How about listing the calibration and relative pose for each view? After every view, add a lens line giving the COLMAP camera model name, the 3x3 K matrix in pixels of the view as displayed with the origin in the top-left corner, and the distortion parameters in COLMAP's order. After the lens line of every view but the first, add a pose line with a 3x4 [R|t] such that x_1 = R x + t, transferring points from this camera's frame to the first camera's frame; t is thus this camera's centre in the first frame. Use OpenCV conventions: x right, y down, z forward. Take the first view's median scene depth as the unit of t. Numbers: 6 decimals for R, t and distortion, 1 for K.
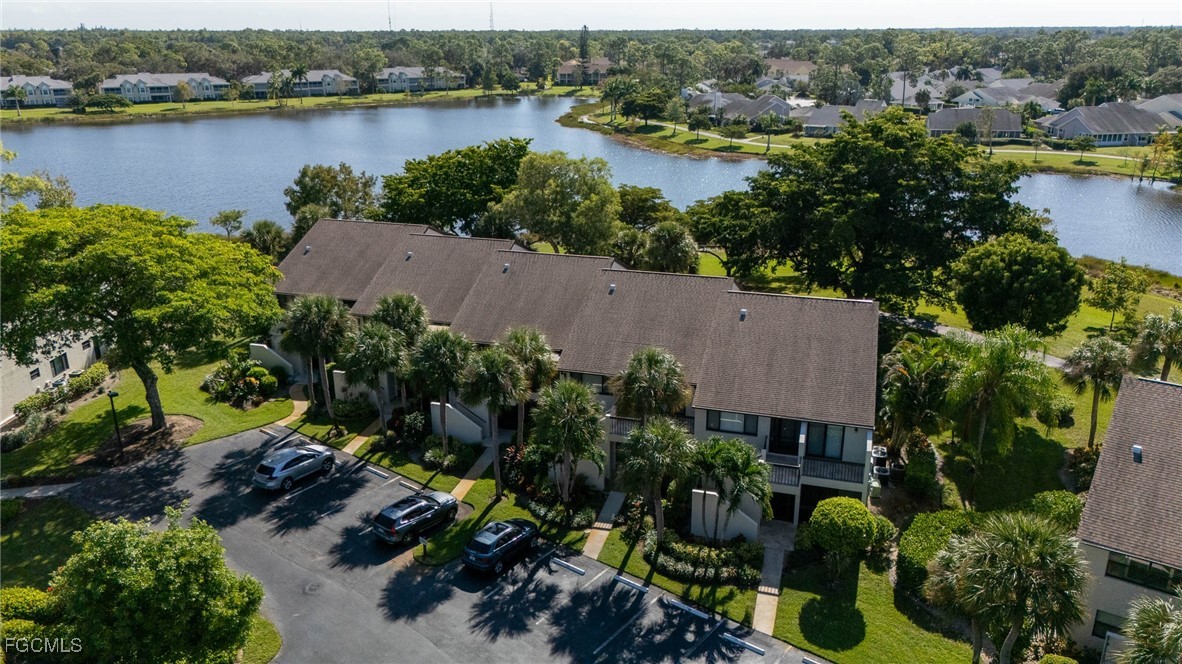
lens RADIAL K [[864.2, 0, 591.0], [0, 864.2, 332.0], [0, 0, 1]] dist [0.059423, -0.056872]
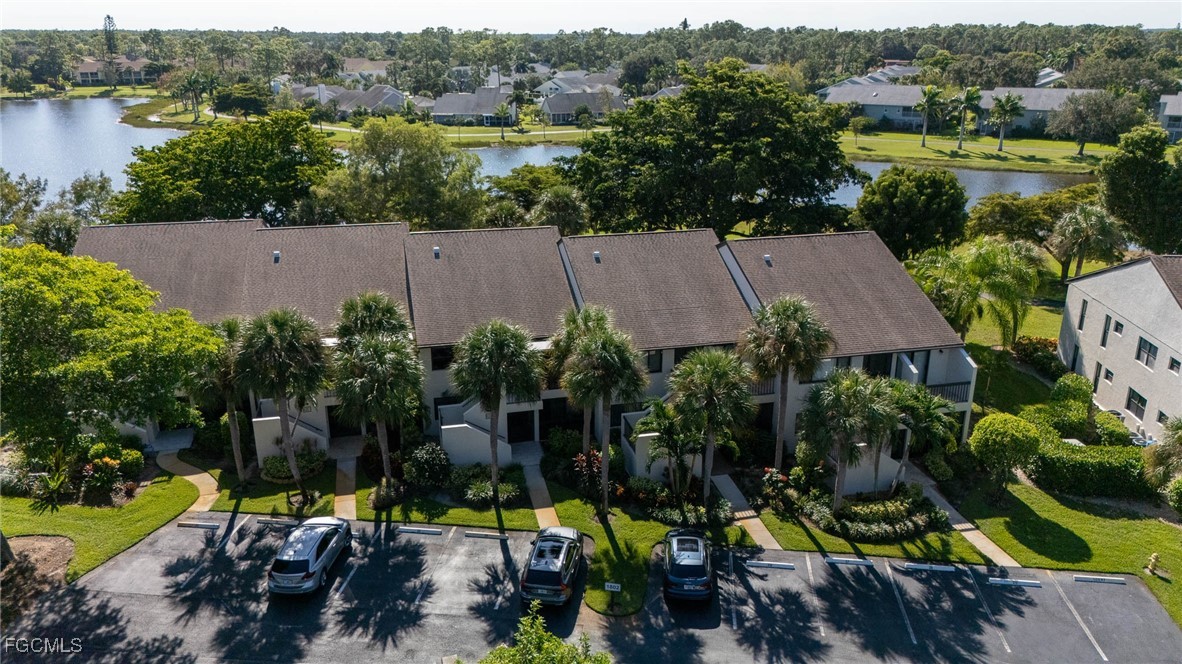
lens RADIAL K [[864.2, 0, 591.0], [0, 864.2, 332.0], [0, 0, 1]] dist [0.059423, -0.056872]
pose [[0.866142, -0.159302, 0.473731, -0.524020], [0.161338, 0.986218, 0.036657, -0.010355], [-0.473042, 0.044681, 0.879906, 0.325107]]
